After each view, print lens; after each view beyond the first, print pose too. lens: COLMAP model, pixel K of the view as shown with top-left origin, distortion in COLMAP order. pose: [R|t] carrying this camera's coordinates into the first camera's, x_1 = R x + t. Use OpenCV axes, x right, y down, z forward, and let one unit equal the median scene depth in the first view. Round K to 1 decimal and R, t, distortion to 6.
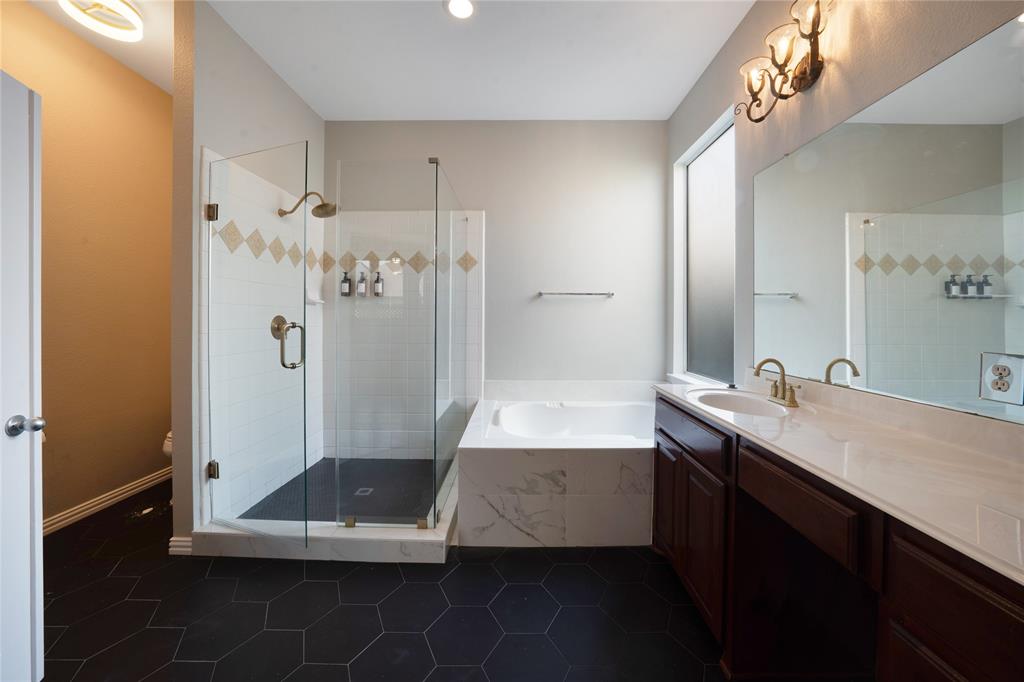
lens RADIAL K [[364.9, 0, 517.3], [0, 364.9, 323.1], [0, 0, 1]] dist [-0.025297, 0.004505]
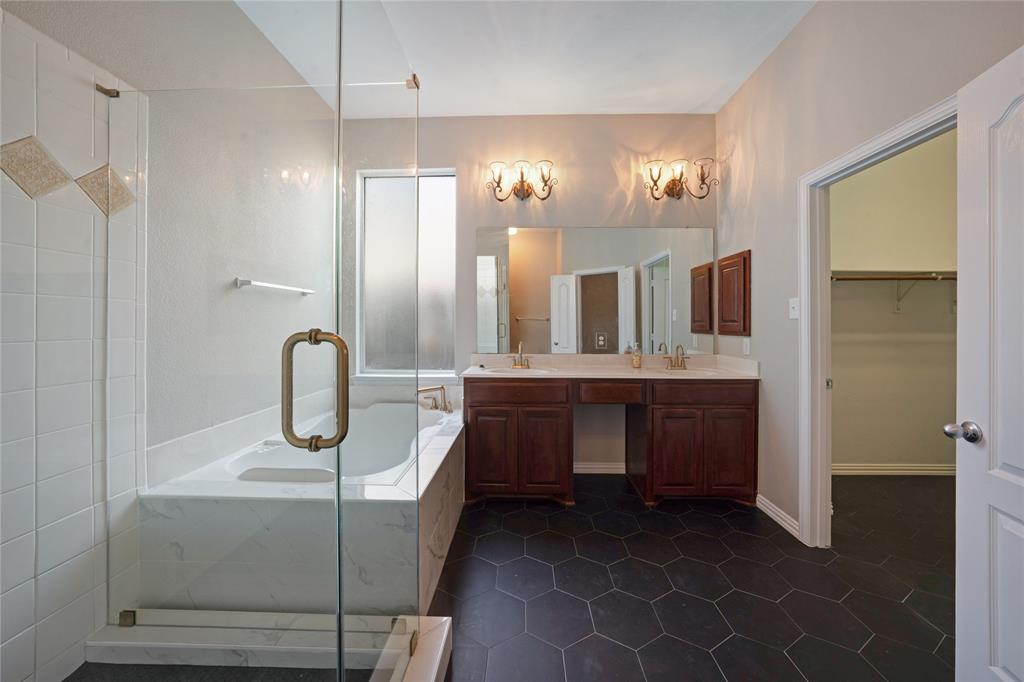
lens RADIAL K [[364.9, 0, 517.3], [0, 364.9, 323.1], [0, 0, 1]] dist [-0.025297, 0.004505]
pose [[0.018969, -0.005507, 0.999805, -1.006848], [0.020733, 0.999772, 0.005114, -0.006228], [-0.999605, 0.020632, 0.019079, 0.902973]]
